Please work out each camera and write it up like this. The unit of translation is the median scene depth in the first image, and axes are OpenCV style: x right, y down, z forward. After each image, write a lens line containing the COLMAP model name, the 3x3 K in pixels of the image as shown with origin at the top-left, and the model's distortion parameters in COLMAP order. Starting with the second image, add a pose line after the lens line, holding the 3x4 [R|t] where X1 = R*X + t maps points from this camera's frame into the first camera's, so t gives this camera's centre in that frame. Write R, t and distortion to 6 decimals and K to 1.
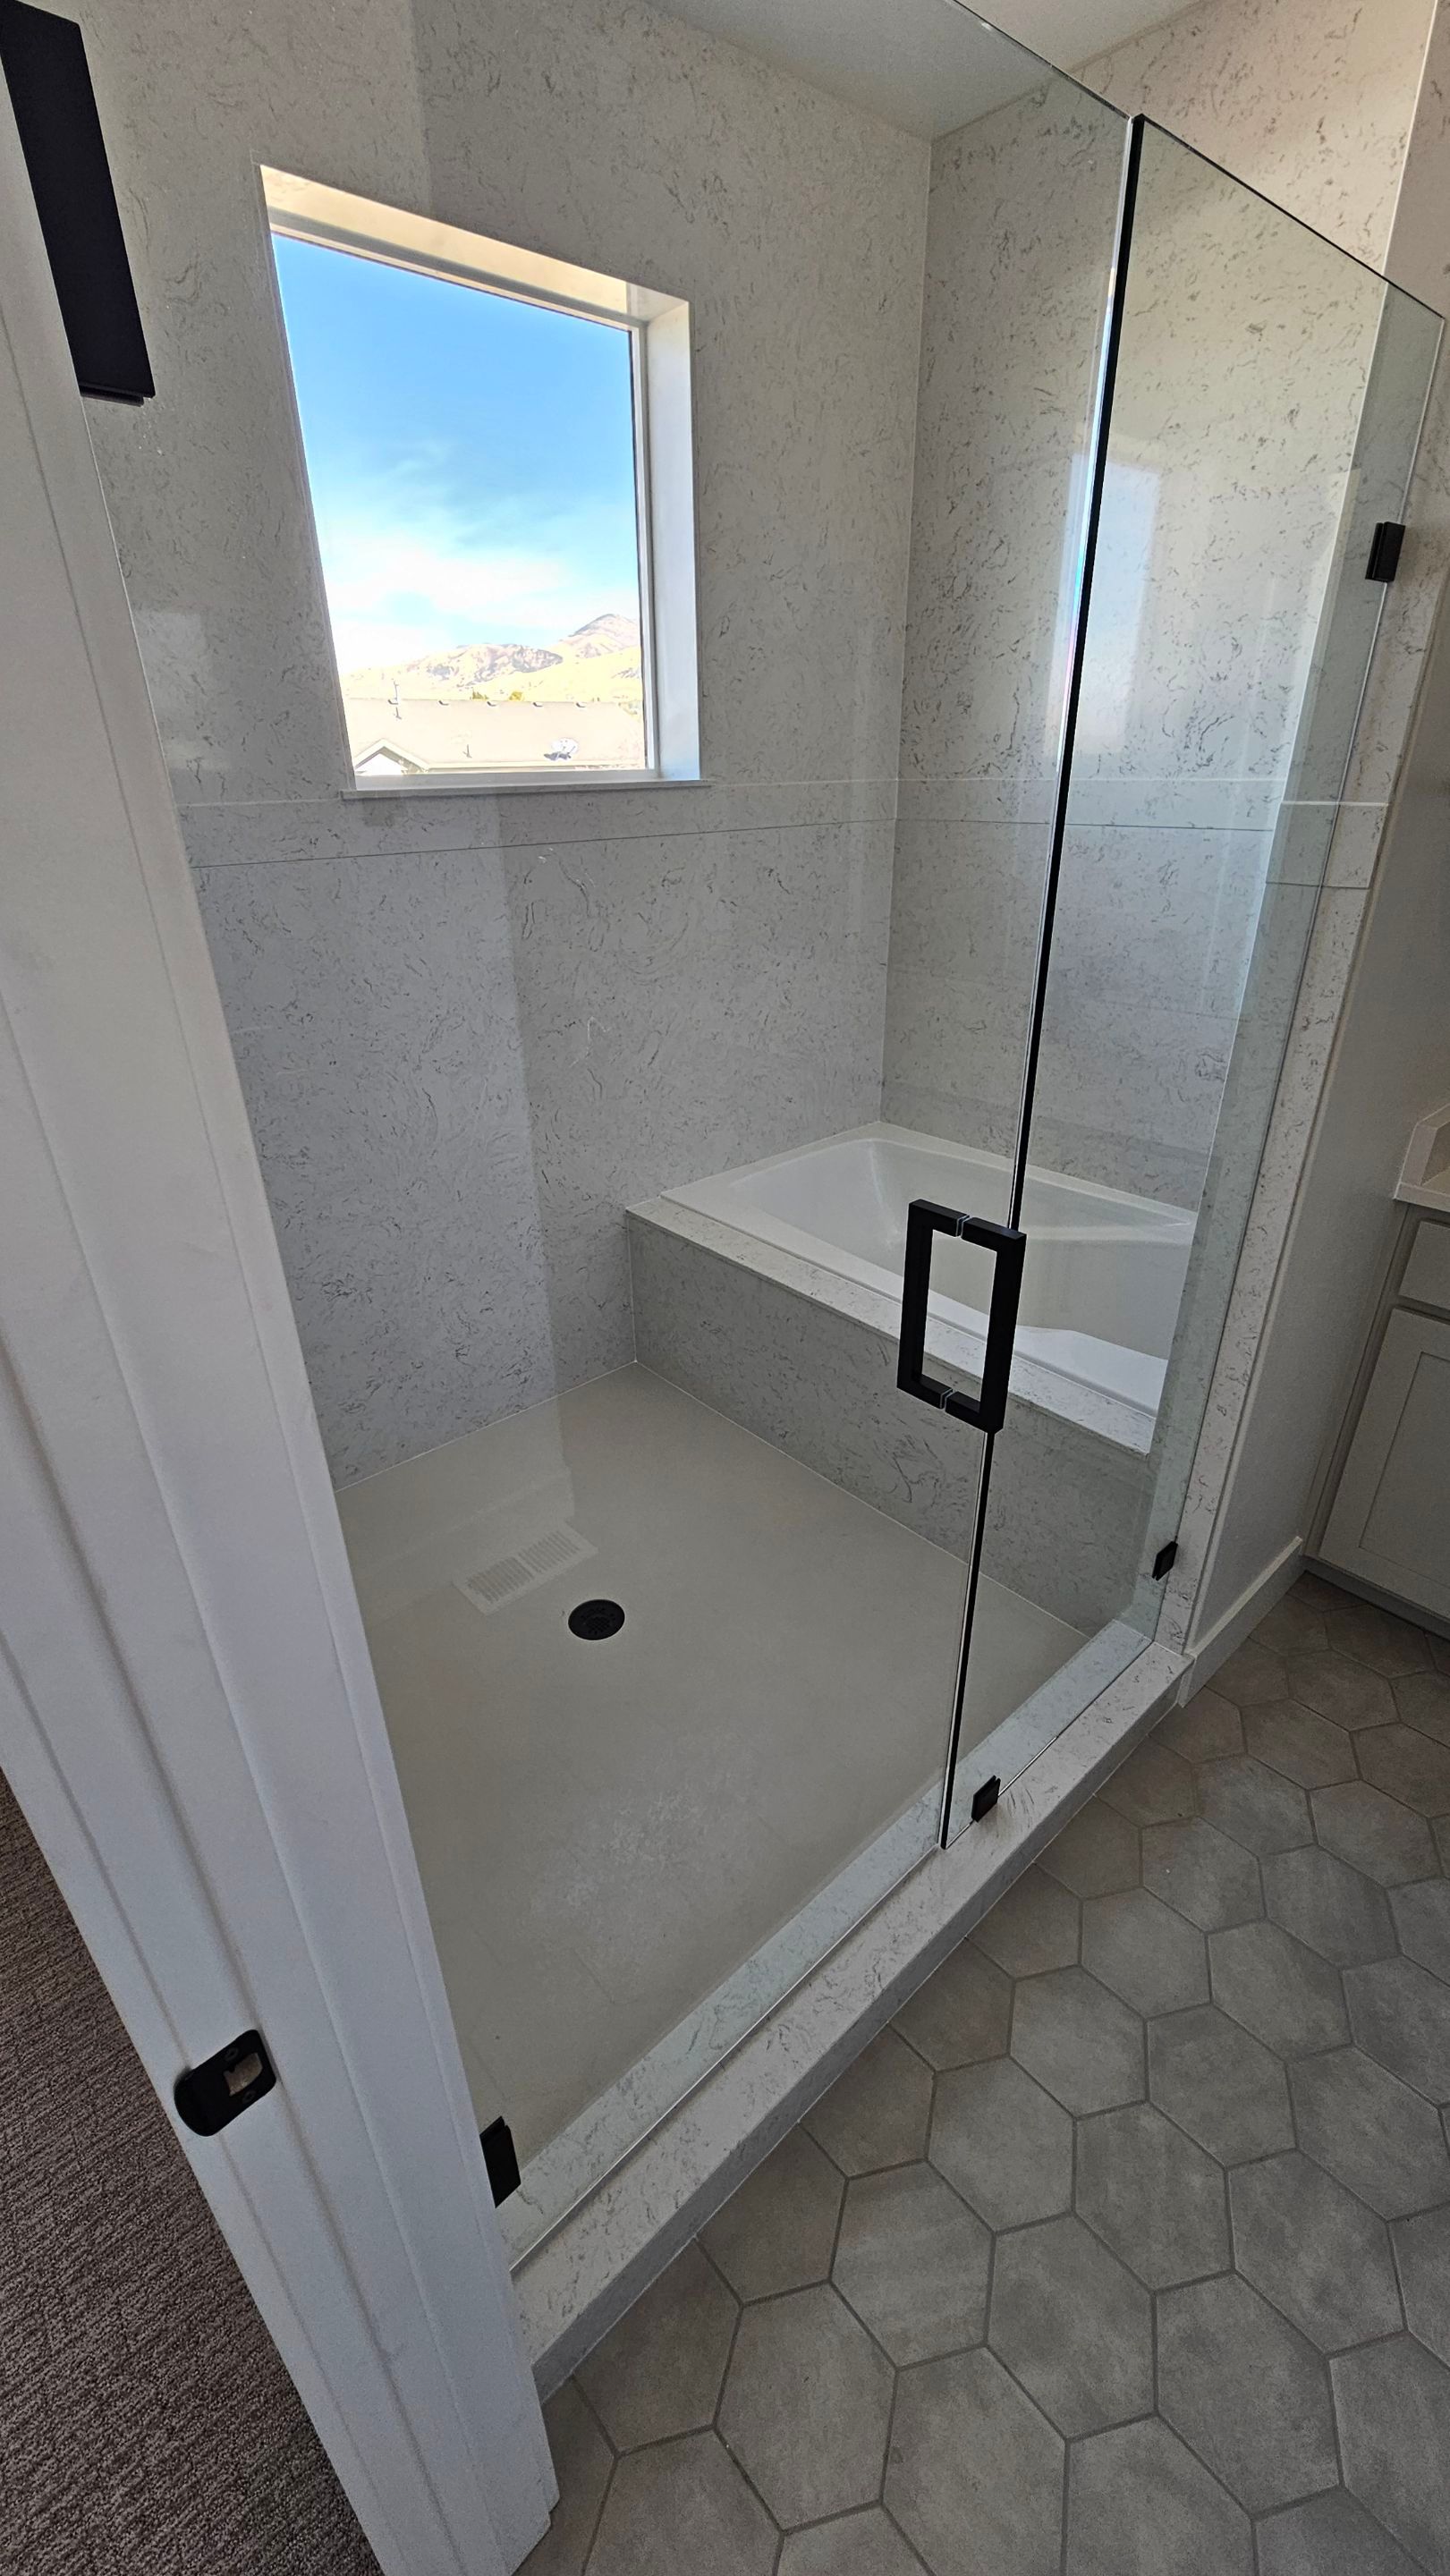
lens RADIAL K [[1053.1, 0, 725.0], [0, 1053.1, 1288.0], [0, 0, 1]] dist [0.005037, -0.000006]
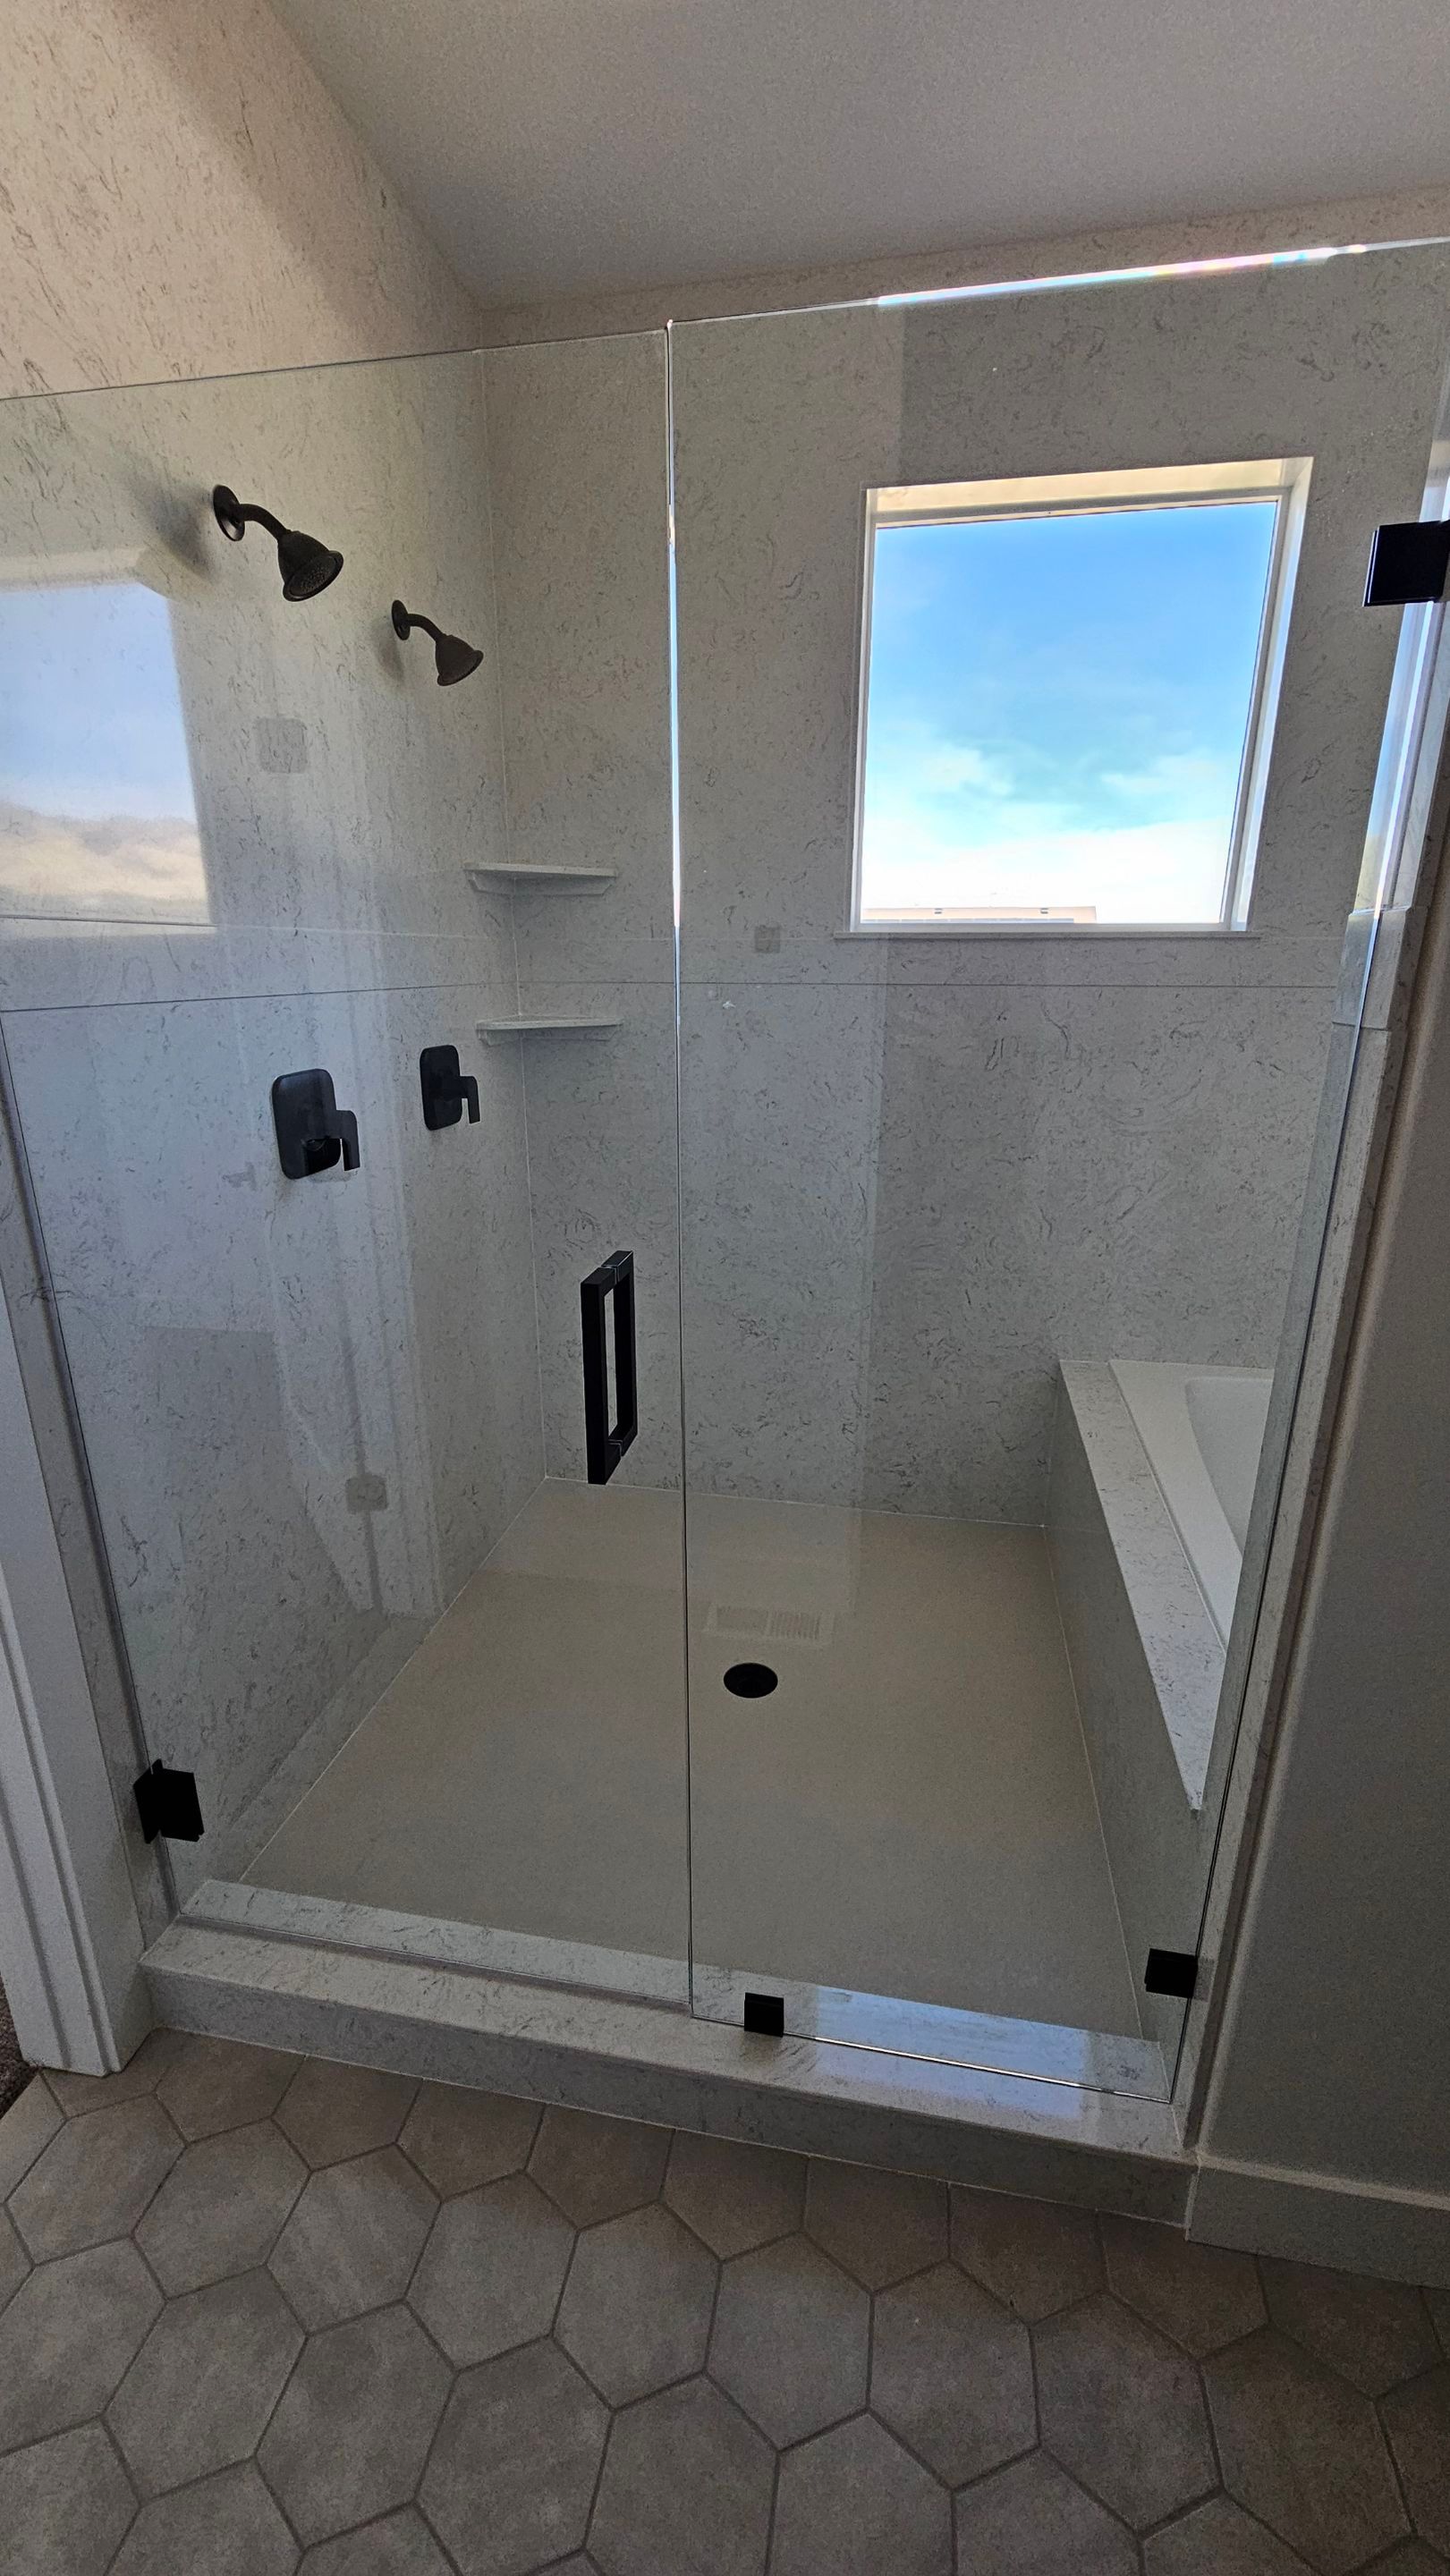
lens RADIAL K [[1058.6, 0, 730.5], [0, 1058.6, 1294.2], [0, 0, 1]] dist [0.000773, 0.002405]
pose [[0.612773, 0.254635, -0.748111, 0.695620], [-0.365616, 0.930606, 0.017277, -0.064137], [0.700595, 0.262935, 0.663349, 0.242599]]
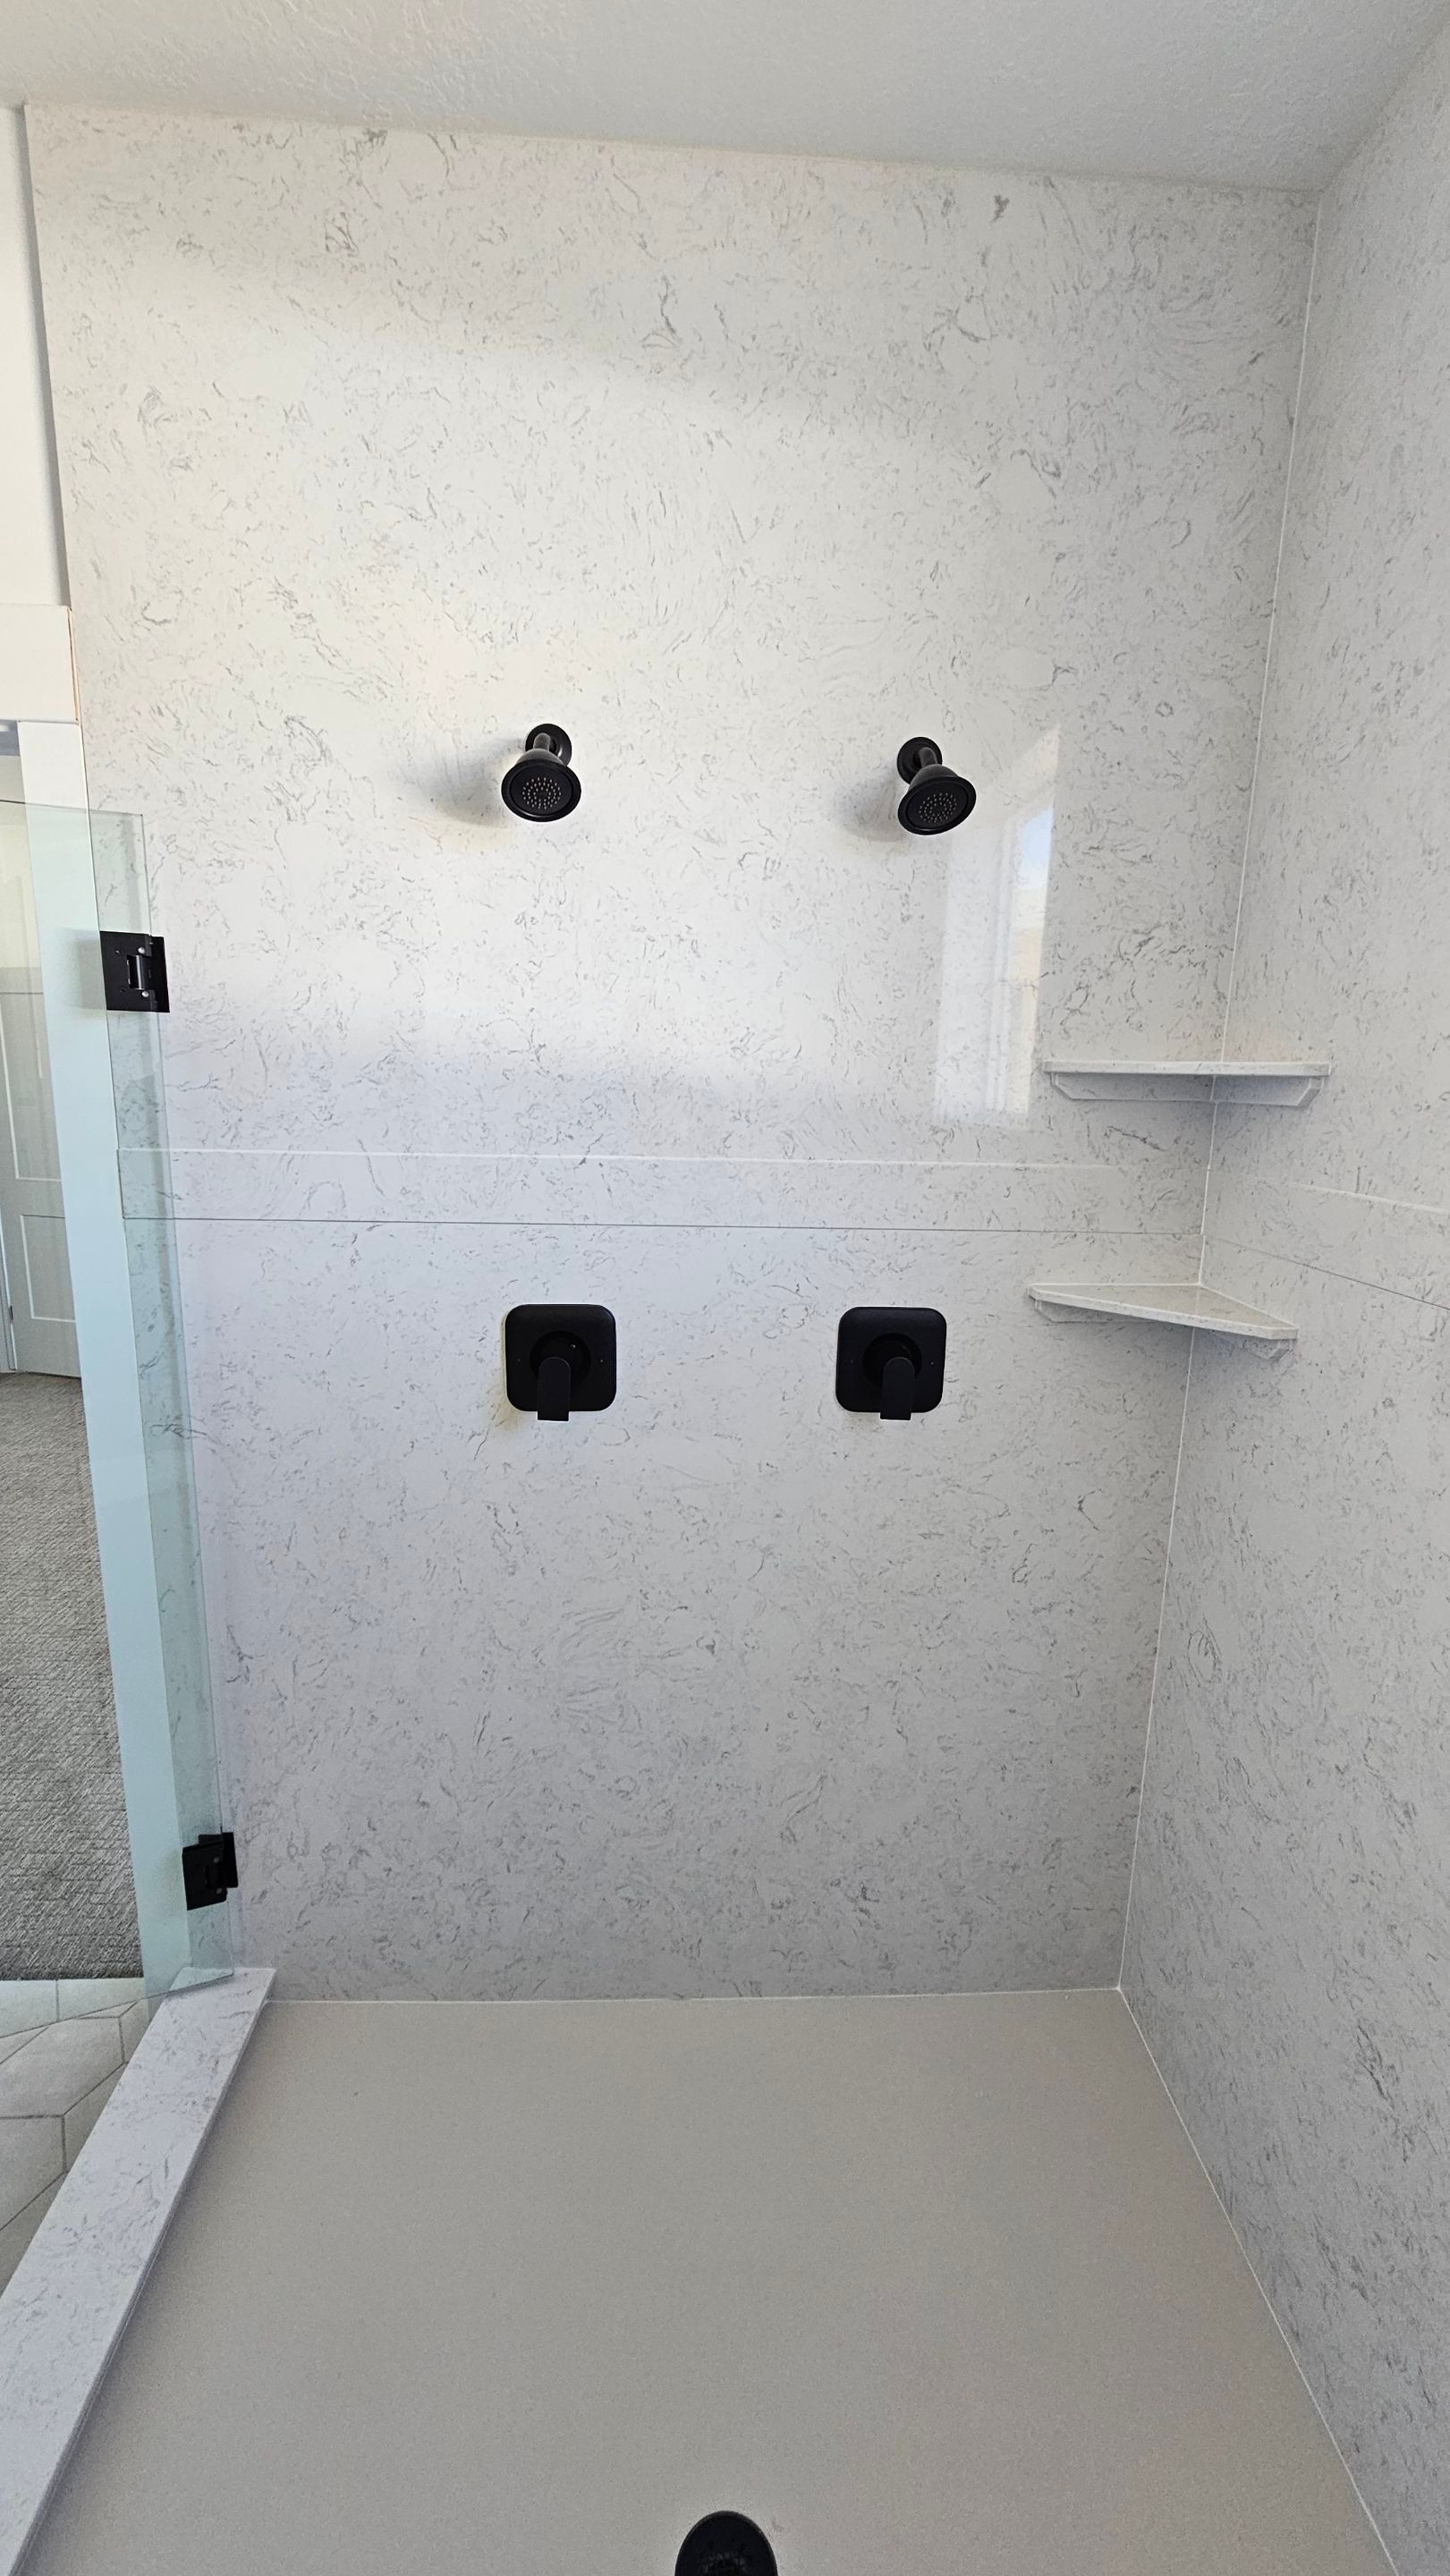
lens RADIAL K [[1053.1, 0, 725.0], [0, 1053.1, 1288.0], [0, 0, 1]] dist [0.005037, -0.000006]
pose [[-0.629995, 0.156260, -0.760716, 0.230546], [-0.361190, 0.808201, 0.465137, -0.604172], [0.687494, 0.567797, -0.452723, 1.104885]]
